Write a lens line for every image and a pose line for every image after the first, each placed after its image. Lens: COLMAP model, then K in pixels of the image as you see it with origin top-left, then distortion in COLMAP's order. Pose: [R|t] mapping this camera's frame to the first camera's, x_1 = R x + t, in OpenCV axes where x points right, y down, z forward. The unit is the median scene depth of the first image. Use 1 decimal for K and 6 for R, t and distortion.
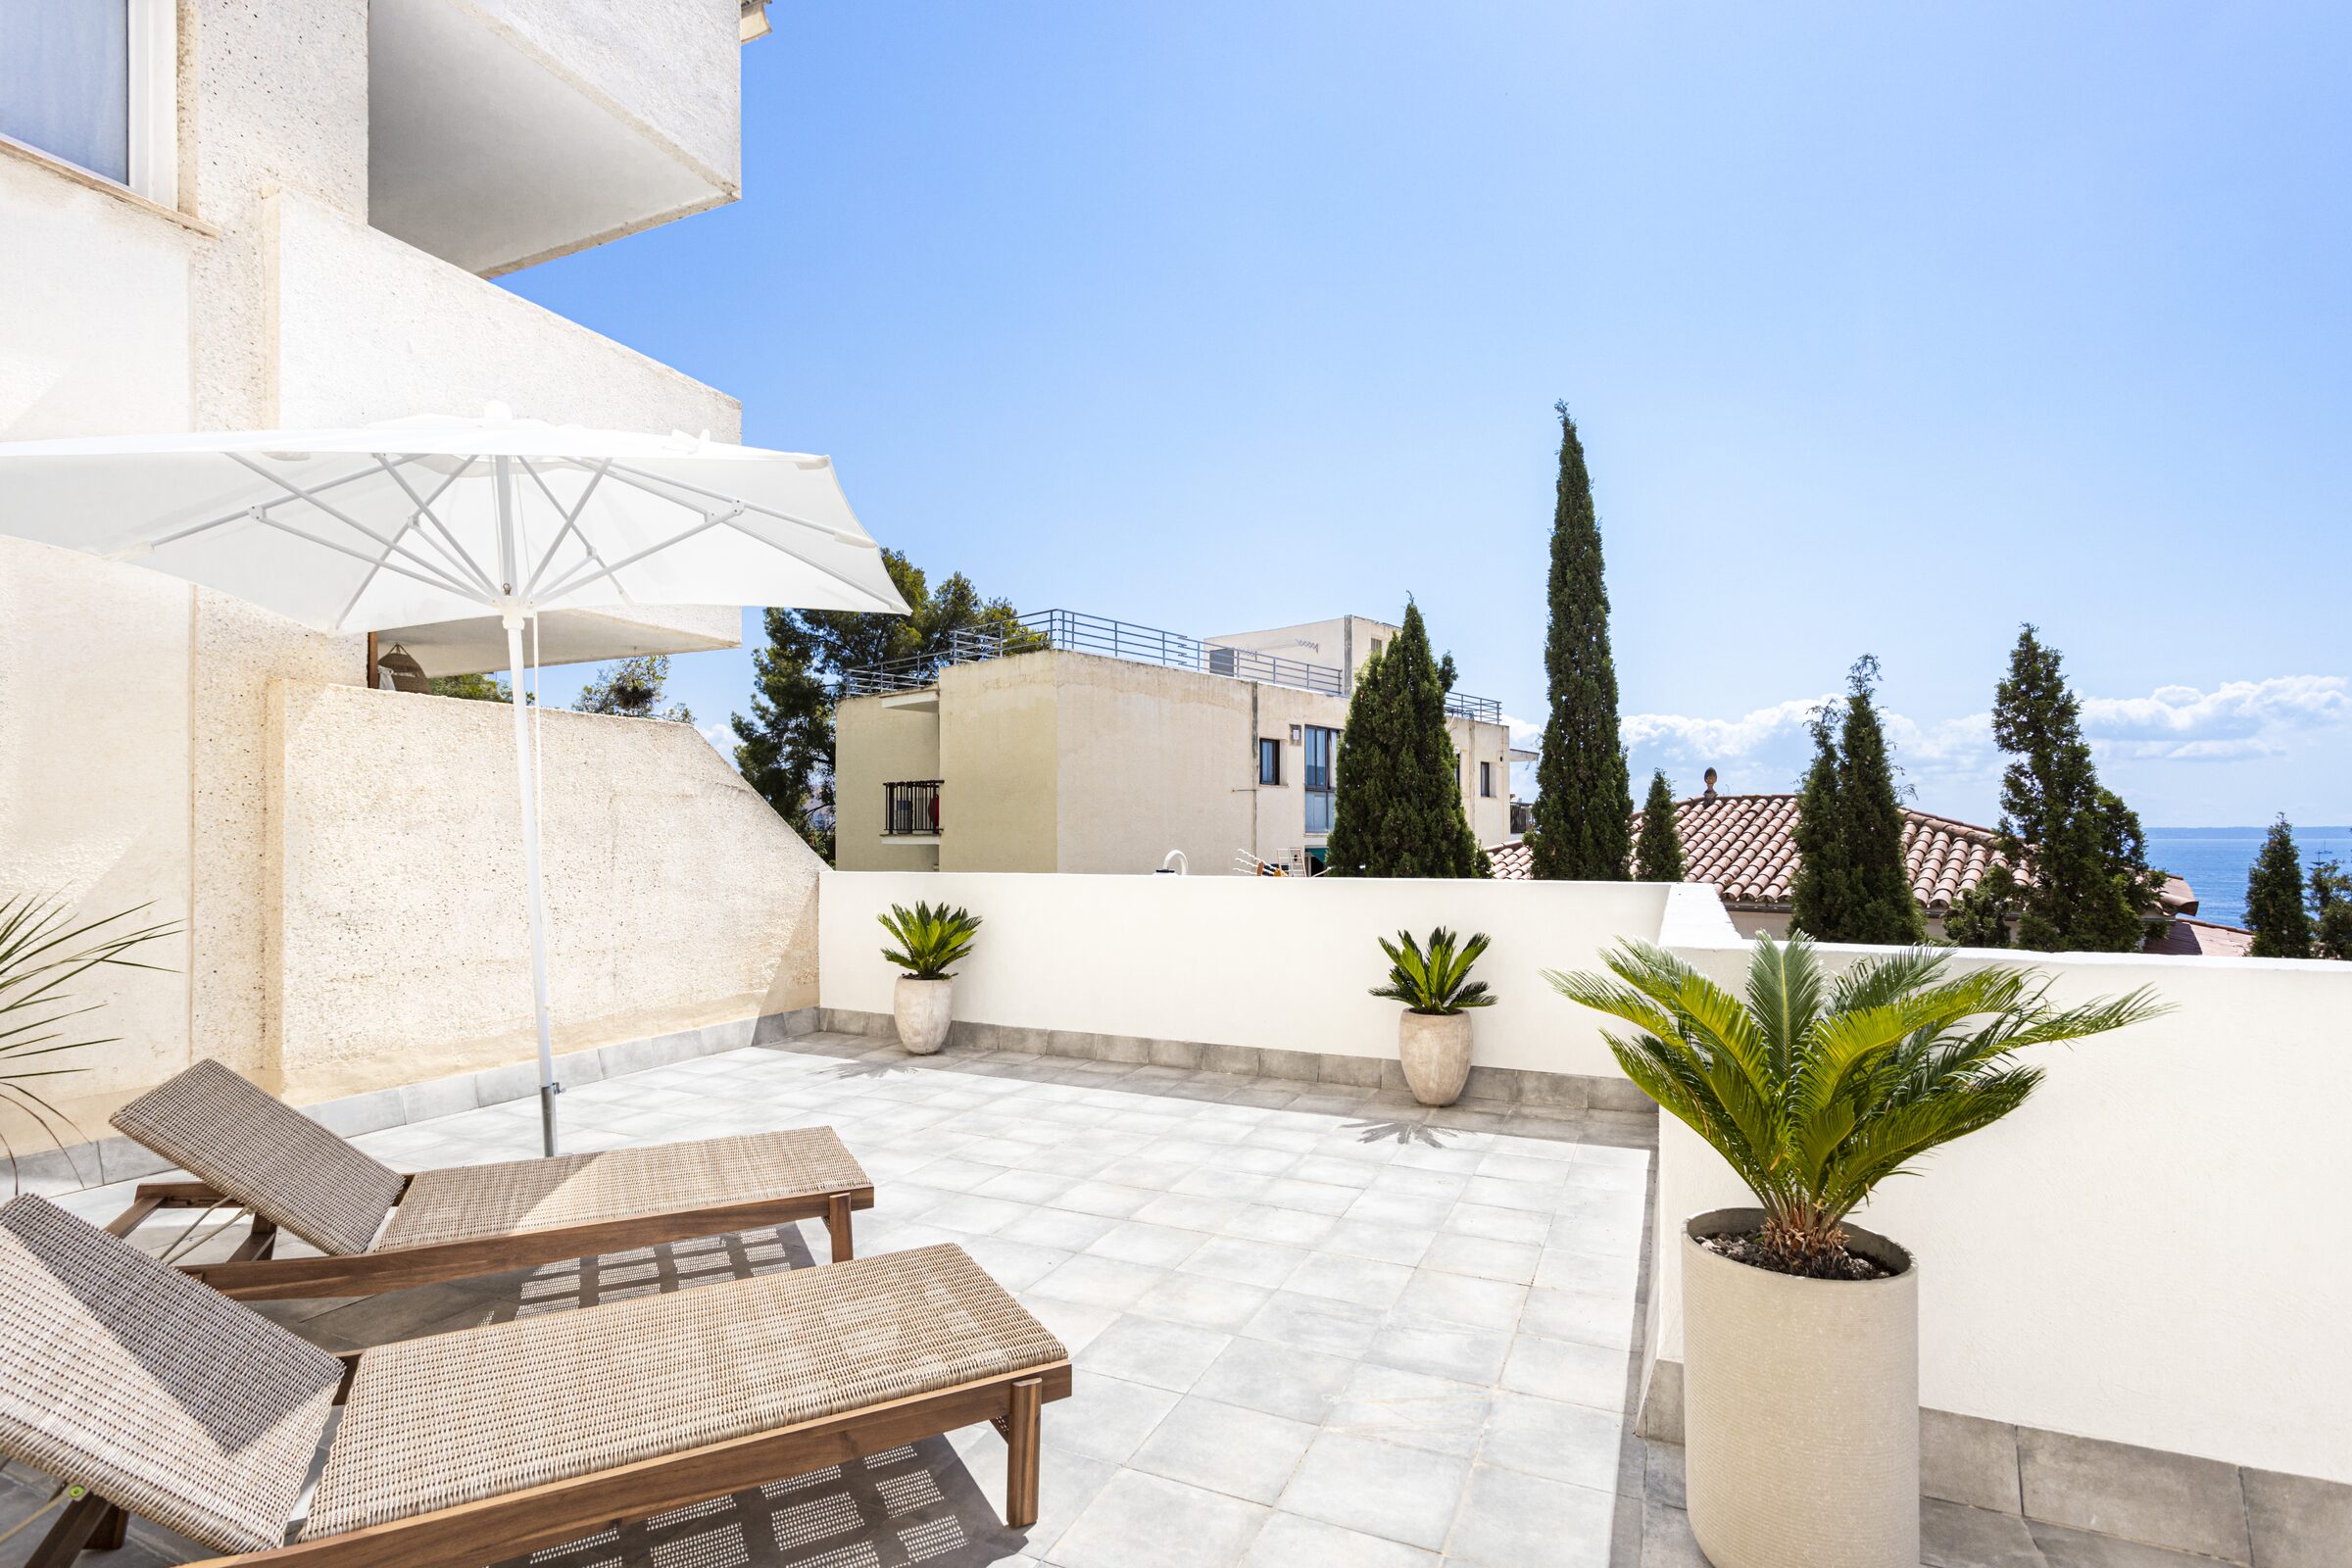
lens RADIAL K [[1135.0, 0, 1176.0], [0, 1135.0, 807.8], [0, 0, 1]] dist [0.018854, 0.000250]
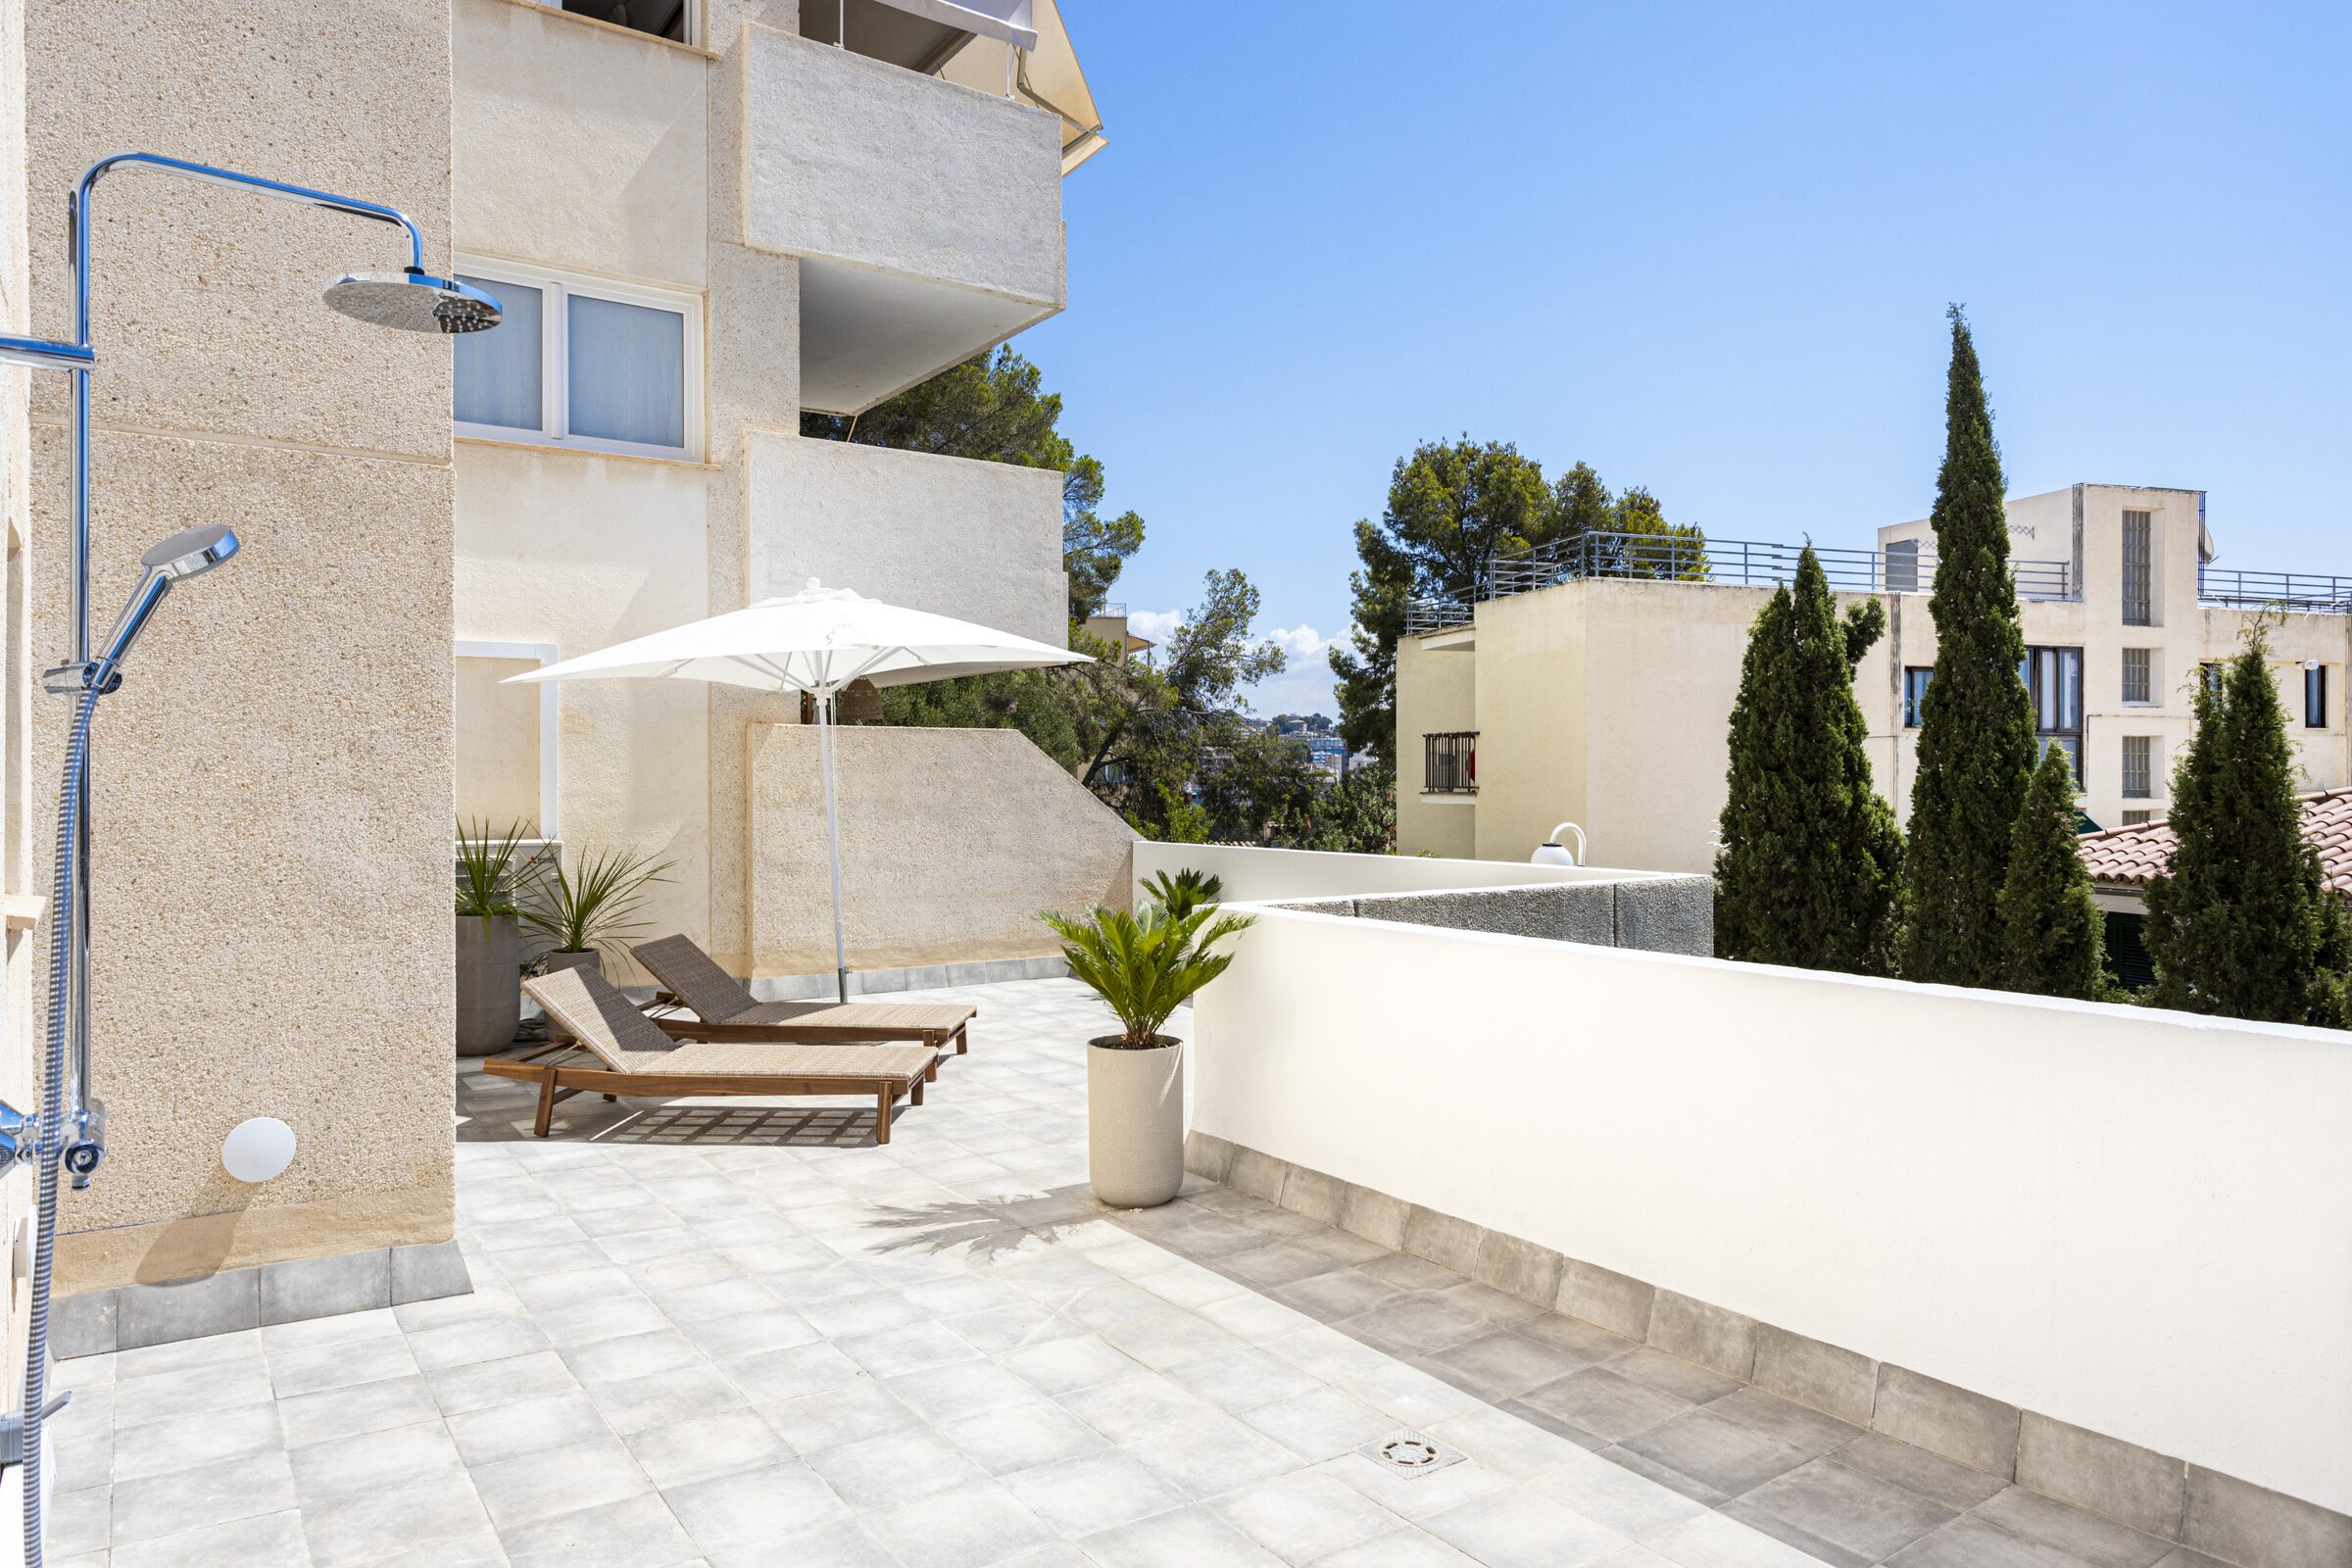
lens RADIAL K [[1470.2, 0, 1176.0], [0, 1470.2, 784.0], [0, 0, 1]] dist [-0.048444, -0.001818]
pose [[0.867503, 0.003306, -0.497421, 0.585061], [0.010193, 0.999650, 0.024421, -0.049626], [0.497328, -0.026255, 0.867165, -0.389186]]
